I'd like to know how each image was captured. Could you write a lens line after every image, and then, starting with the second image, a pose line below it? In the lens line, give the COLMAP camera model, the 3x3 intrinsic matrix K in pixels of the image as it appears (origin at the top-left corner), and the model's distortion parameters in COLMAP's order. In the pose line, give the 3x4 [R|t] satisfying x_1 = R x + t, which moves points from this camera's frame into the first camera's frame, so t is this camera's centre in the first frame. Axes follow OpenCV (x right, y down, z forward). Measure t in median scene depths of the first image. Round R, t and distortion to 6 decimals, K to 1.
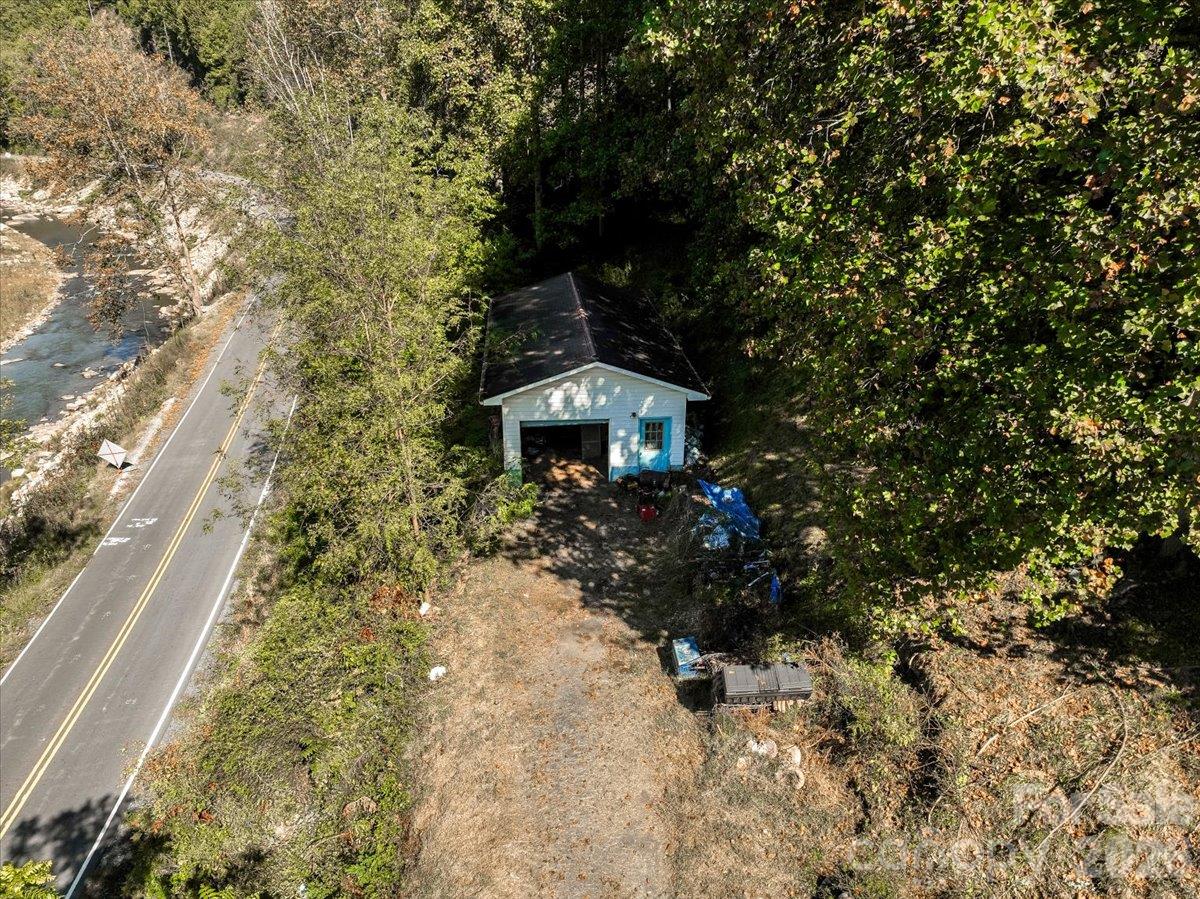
lens RADIAL K [[845.4, 0, 600.0], [0, 845.4, 449.5], [0, 0, 1]] dist [0.003503, -0.001534]
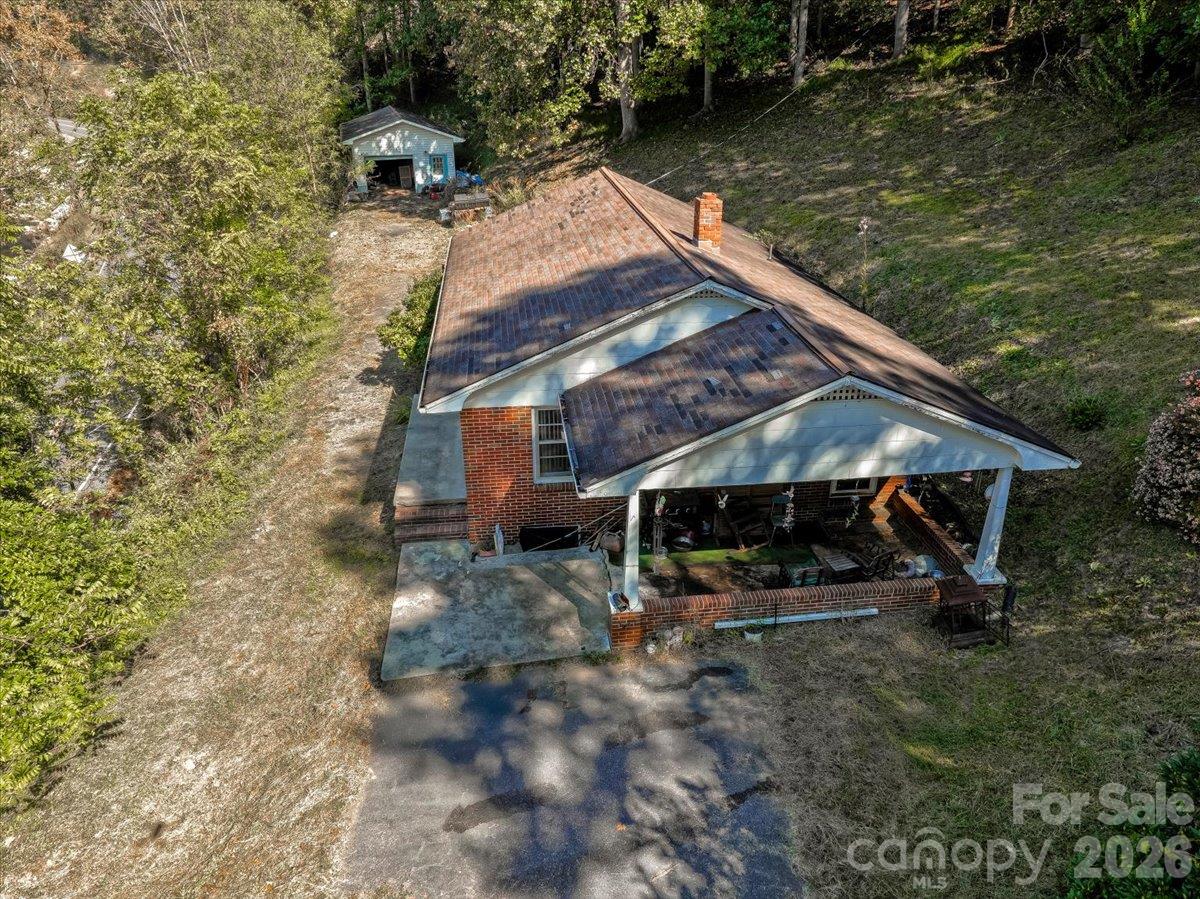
lens RADIAL K [[845.4, 0, 600.0], [0, 845.4, 449.5], [0, 0, 1]] dist [0.003503, -0.001534]
pose [[0.983222, -0.081643, 0.163121, 0.034880], [0.075092, 0.996118, 0.045946, 0.333004], [-0.166239, -0.032926, 0.985536, -0.565495]]
